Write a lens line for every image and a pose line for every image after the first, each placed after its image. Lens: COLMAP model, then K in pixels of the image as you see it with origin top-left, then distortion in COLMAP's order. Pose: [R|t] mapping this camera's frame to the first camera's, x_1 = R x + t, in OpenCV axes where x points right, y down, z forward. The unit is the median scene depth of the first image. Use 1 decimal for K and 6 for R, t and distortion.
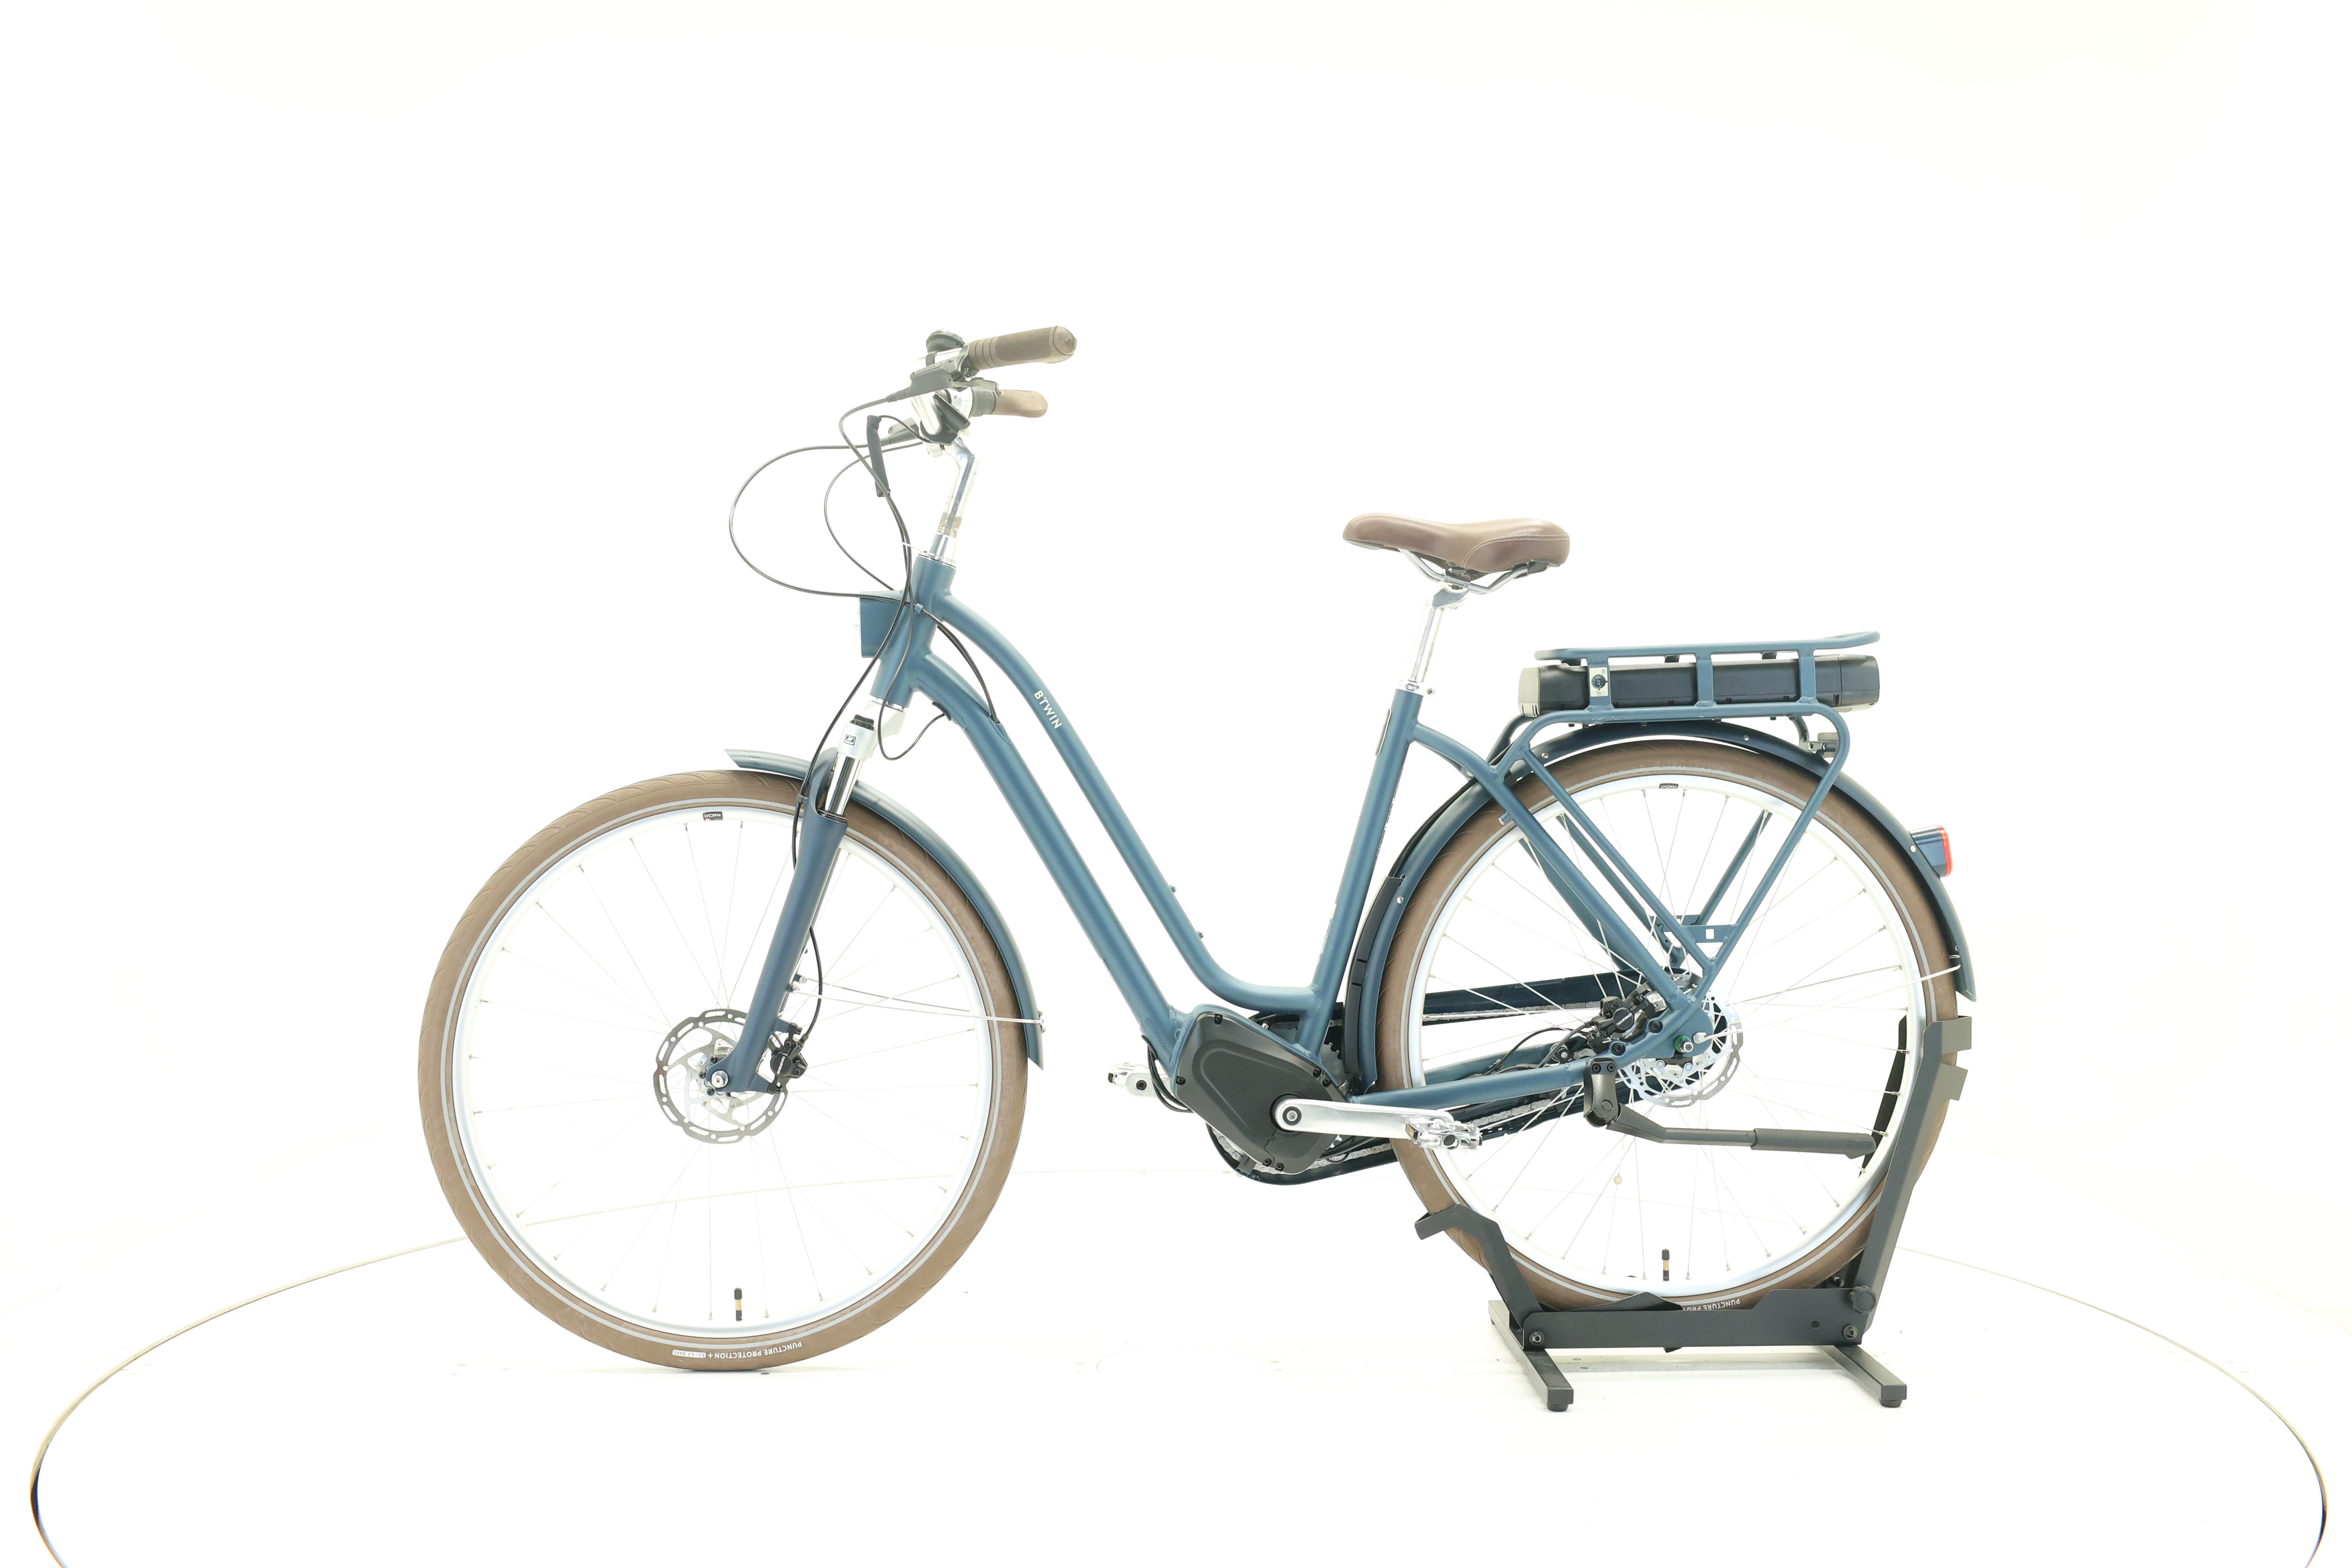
lens RADIAL K [[2571.6, 0, 1176.0], [0, 2571.6, 784.0], [0, 0, 1]] dist [0.218795, 0.003858]
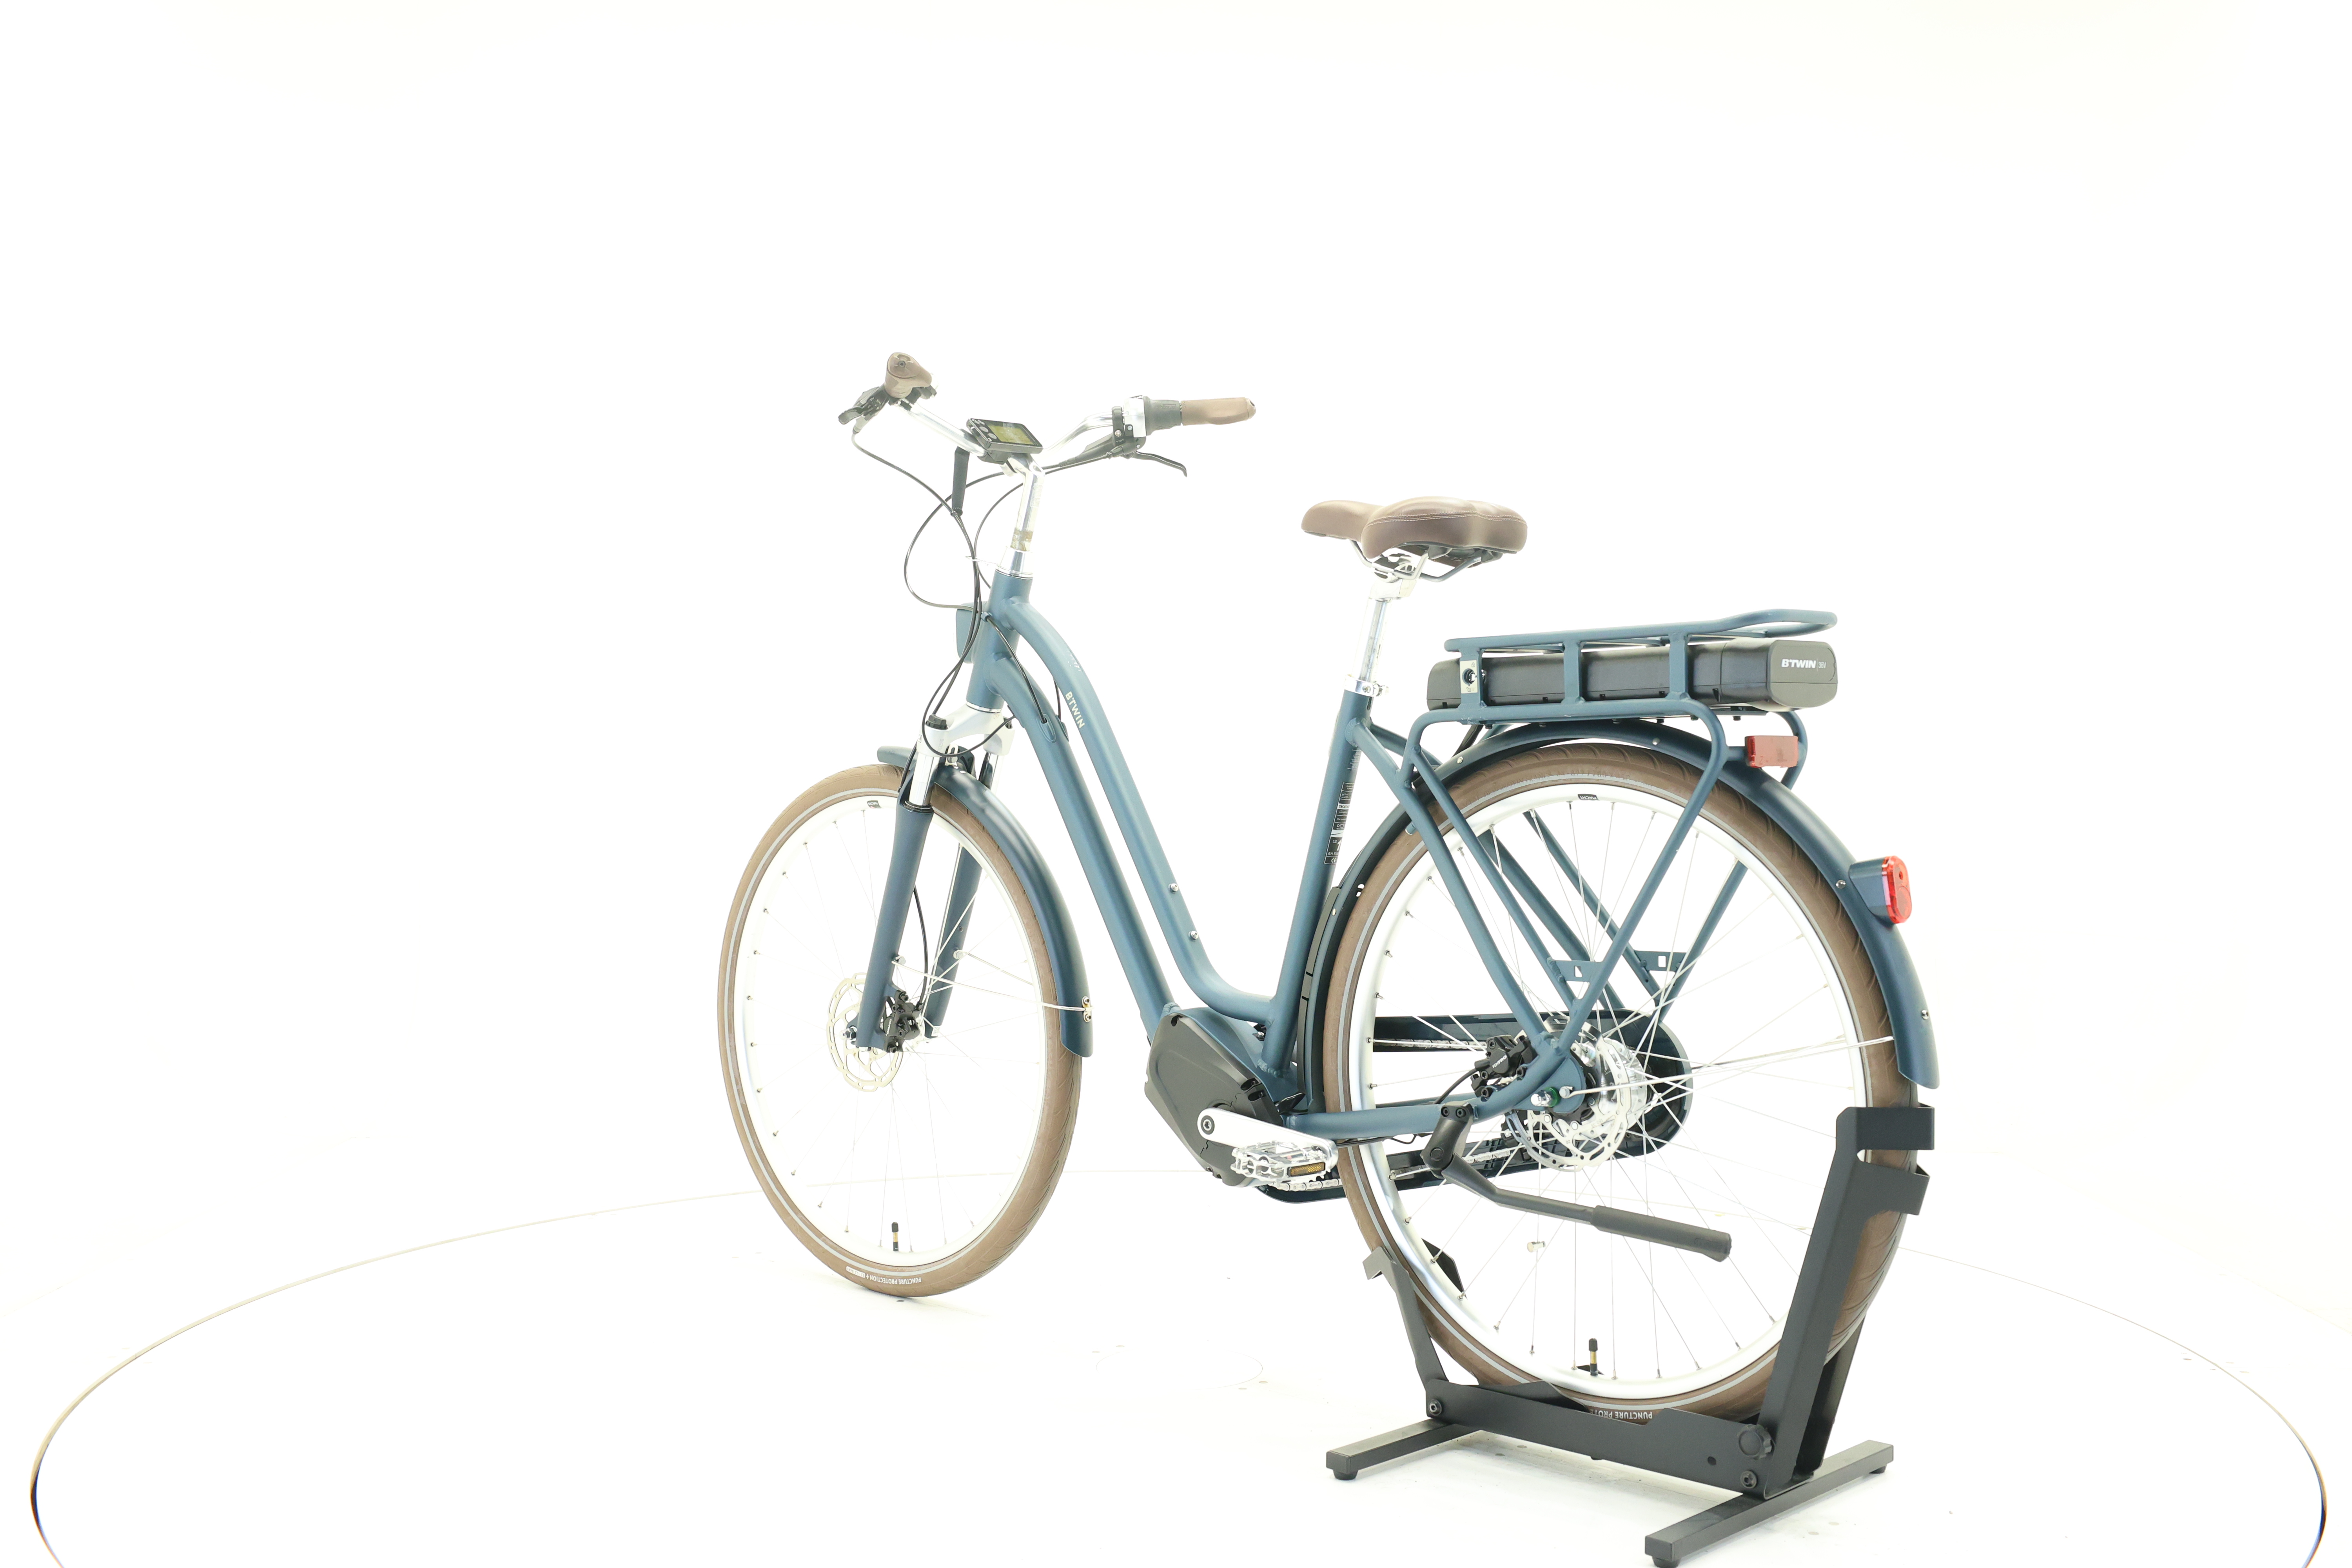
lens RADIAL K [[2571.6, 0, 1176.0], [0, 2571.6, 784.0], [0, 0, 1]] dist [0.218795, 0.003858]
pose [[0.672653, 0.018317, -0.739731, 0.734727], [-0.030517, 0.999530, -0.002999, 0.003034], [0.739329, 0.024592, 0.672896, 0.323130]]
